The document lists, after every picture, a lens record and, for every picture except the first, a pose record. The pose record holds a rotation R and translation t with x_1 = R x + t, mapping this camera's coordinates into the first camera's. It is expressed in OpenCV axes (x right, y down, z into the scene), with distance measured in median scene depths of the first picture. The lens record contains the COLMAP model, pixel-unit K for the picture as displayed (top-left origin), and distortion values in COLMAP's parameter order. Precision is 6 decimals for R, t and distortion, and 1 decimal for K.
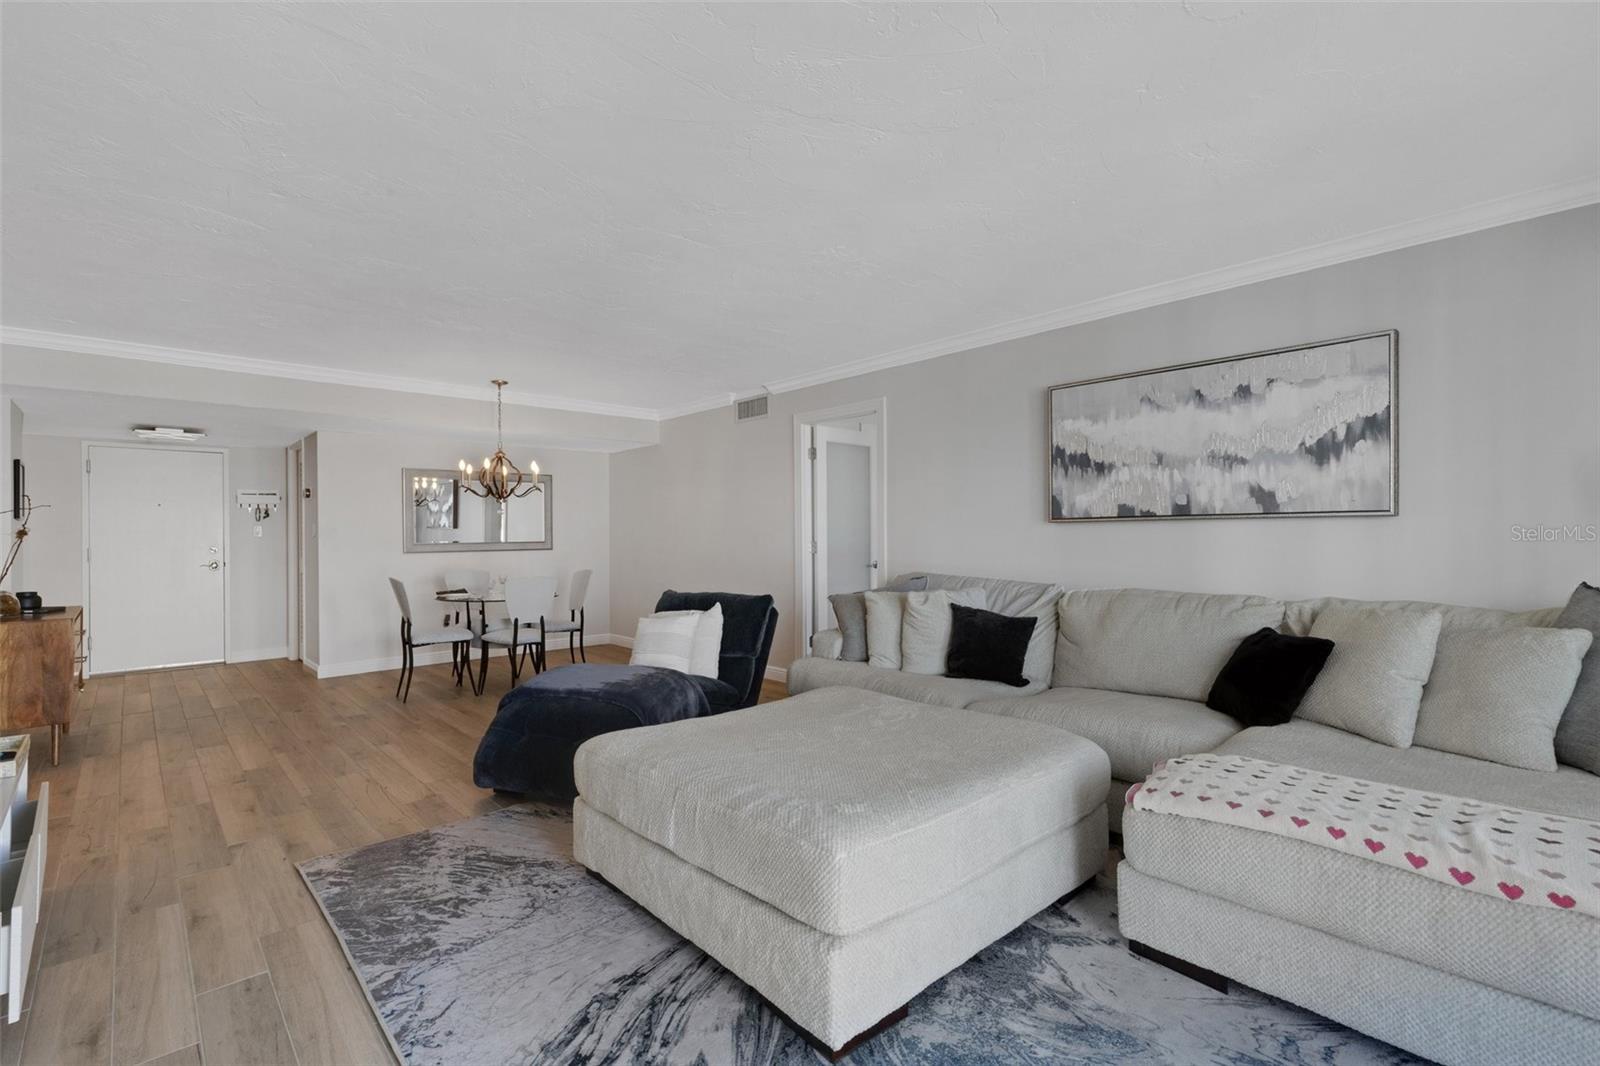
lens RADIAL K [[728.9, 0, 804.3], [0, 728.9, 534.0], [0, 0, 1]] dist [0.003906, 0.000209]
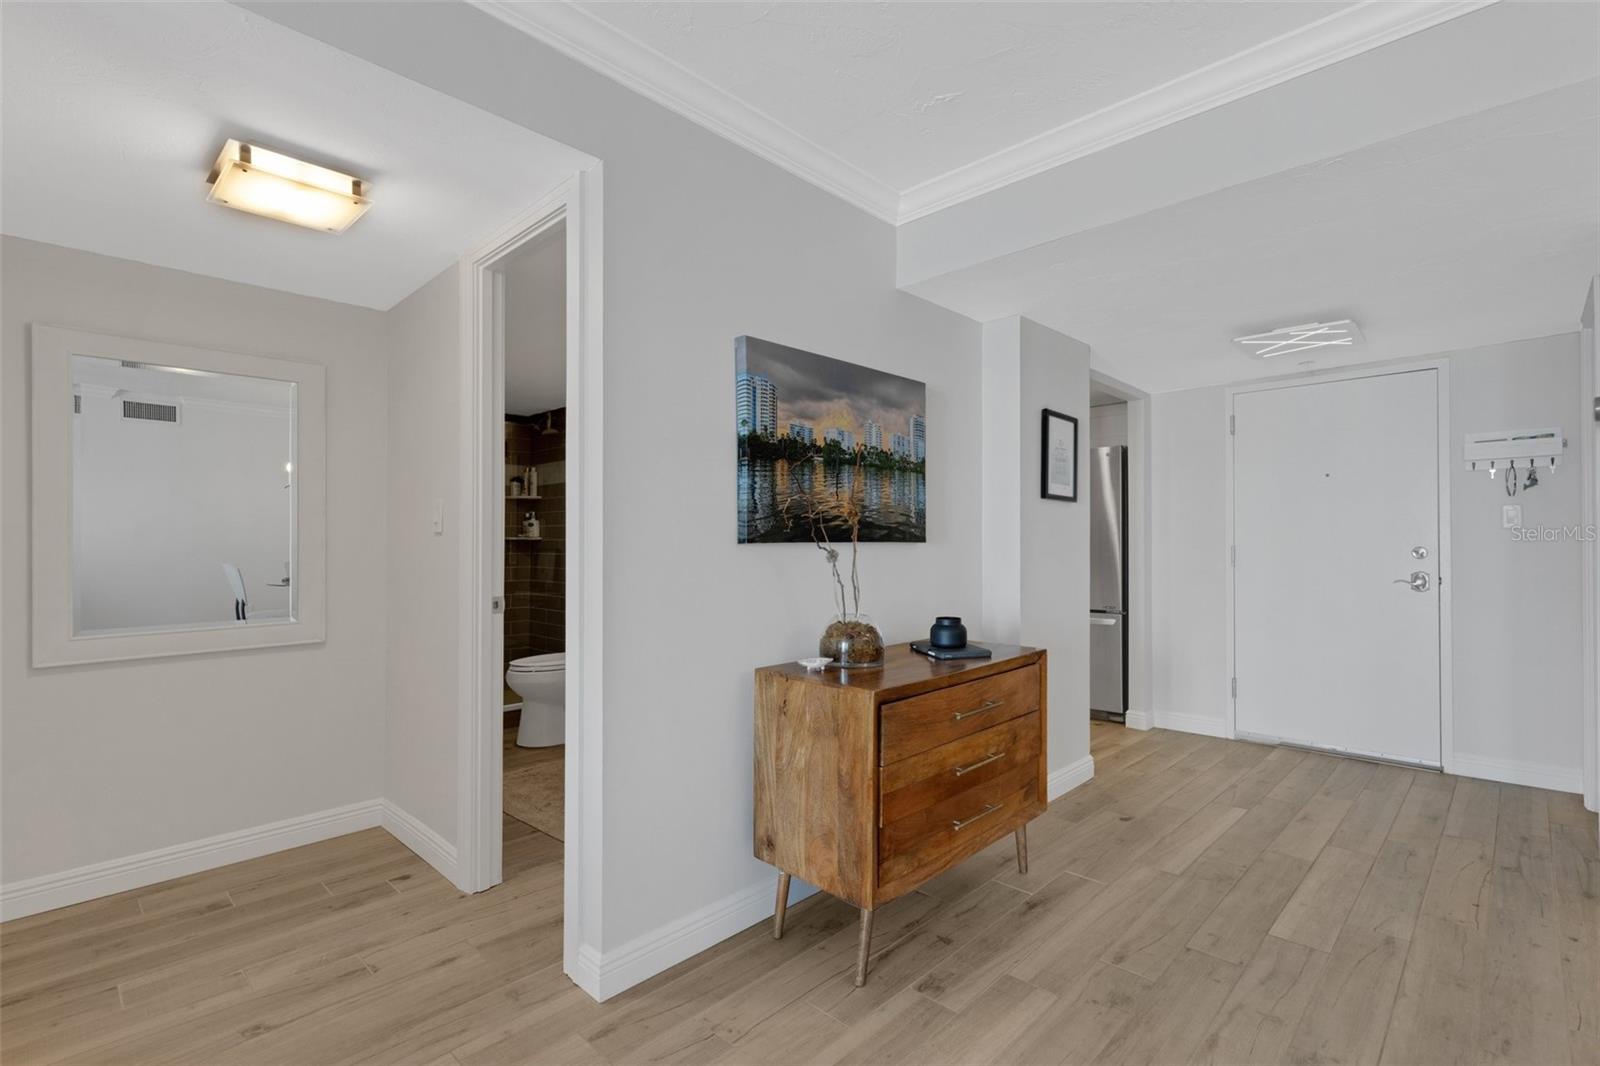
lens RADIAL K [[739.6, 0, 817.8], [0, 739.6, 538.1], [0, 0, 1]] dist [0.015765, -0.000355]
pose [[0.068098, 0.002725, -0.997675, -0.599940], [0.003866, 0.999988, 0.002995, 0.016136], [0.997671, -0.004061, 0.068086, 1.073414]]
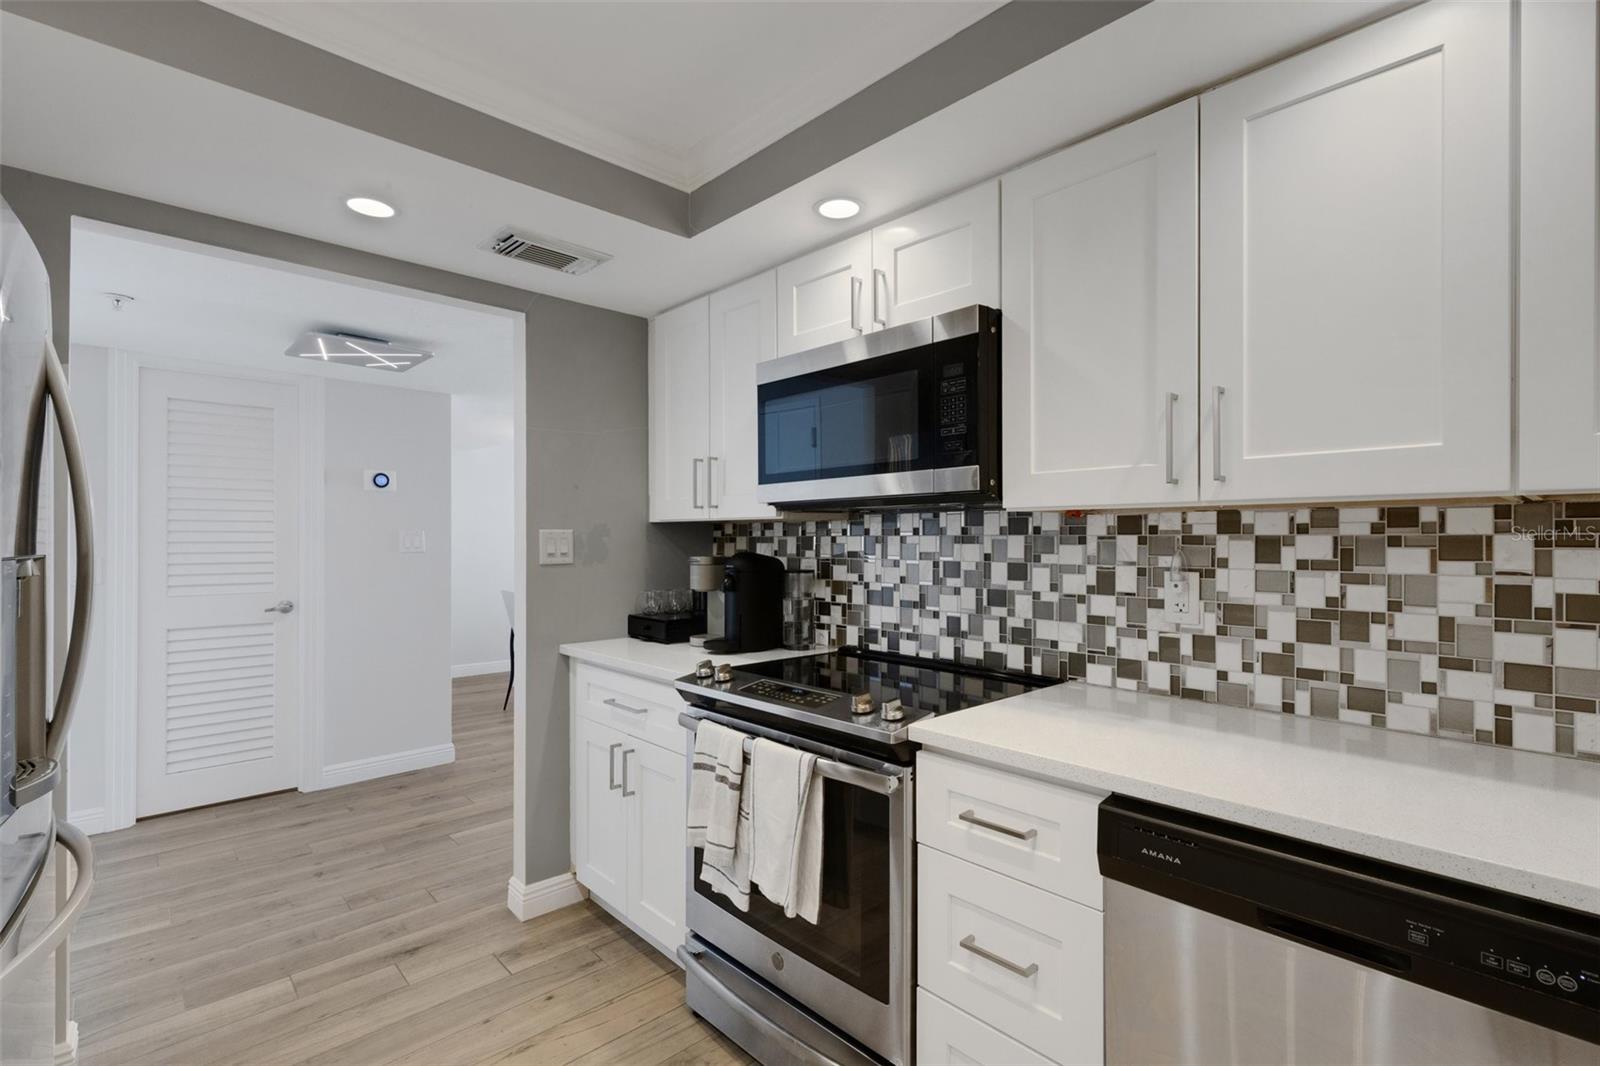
lens RADIAL K [[728.9, 0, 804.3], [0, 728.9, 534.0], [0, 0, 1]] dist [0.003906, 0.000209]
pose [[-0.010995, 0.020295, 0.999734, -2.445618], [-0.006798, 0.999769, -0.020370, -0.003033], [-0.999916, -0.007020, -0.010855, 1.239828]]
